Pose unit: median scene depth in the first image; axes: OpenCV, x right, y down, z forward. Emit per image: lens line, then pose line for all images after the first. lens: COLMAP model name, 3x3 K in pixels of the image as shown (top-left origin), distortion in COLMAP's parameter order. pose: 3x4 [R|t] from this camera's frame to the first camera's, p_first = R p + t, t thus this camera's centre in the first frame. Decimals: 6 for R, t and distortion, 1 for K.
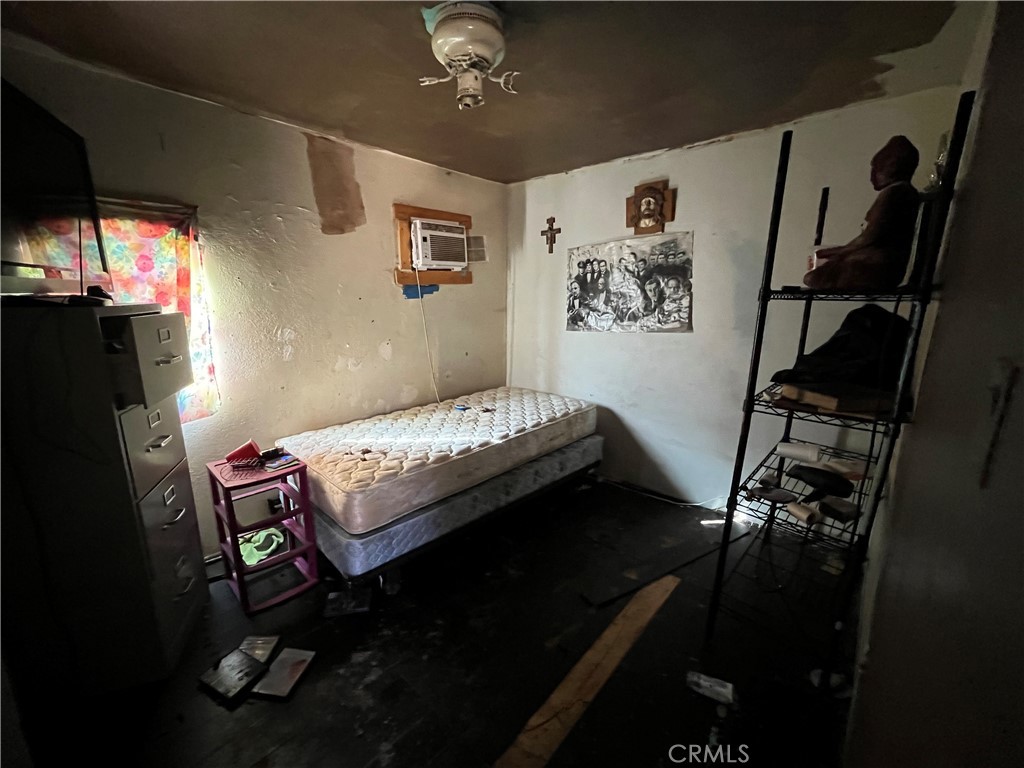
lens RADIAL K [[414.5, 0, 510.3], [0, 414.5, 384.7], [0, 0, 1]] dist [-0.002964, 0.000239]
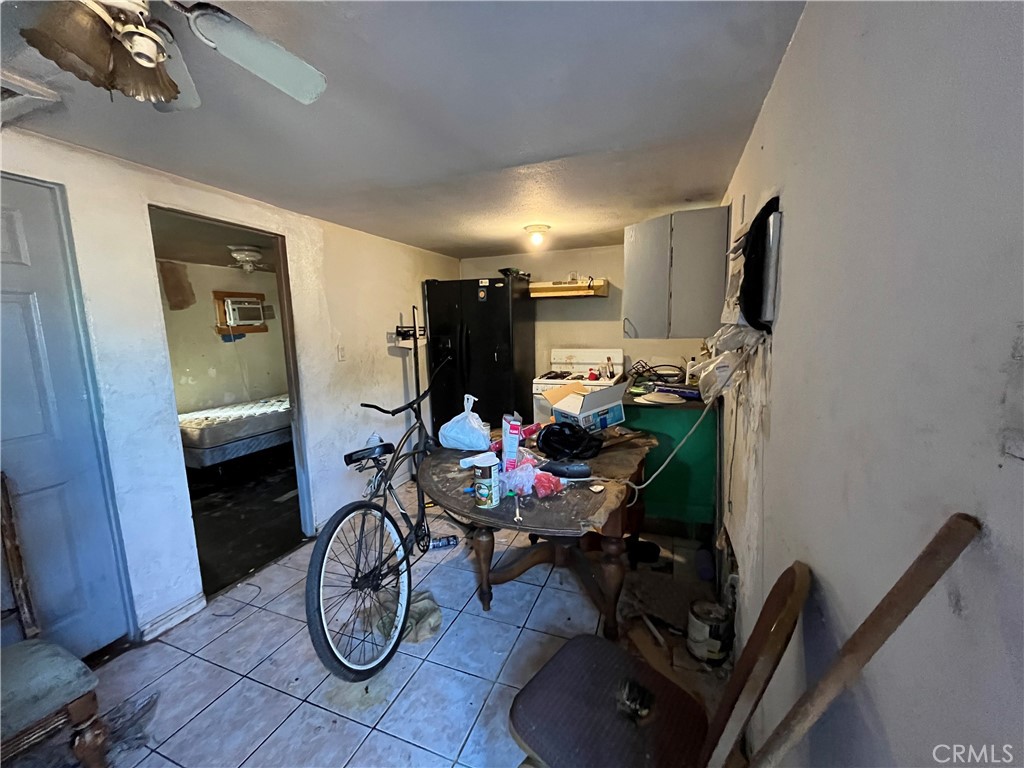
lens RADIAL K [[414.5, 0, 512.3], [0, 414.5, 384.4], [0, 0, 1]] dist [-0.002964, 0.000239]
pose [[0.927201, -0.082554, 0.365355, 0.230525], [0.113448, 0.991488, -0.063879, 0.224017], [-0.356971, 0.100677, 0.928674, -1.068319]]
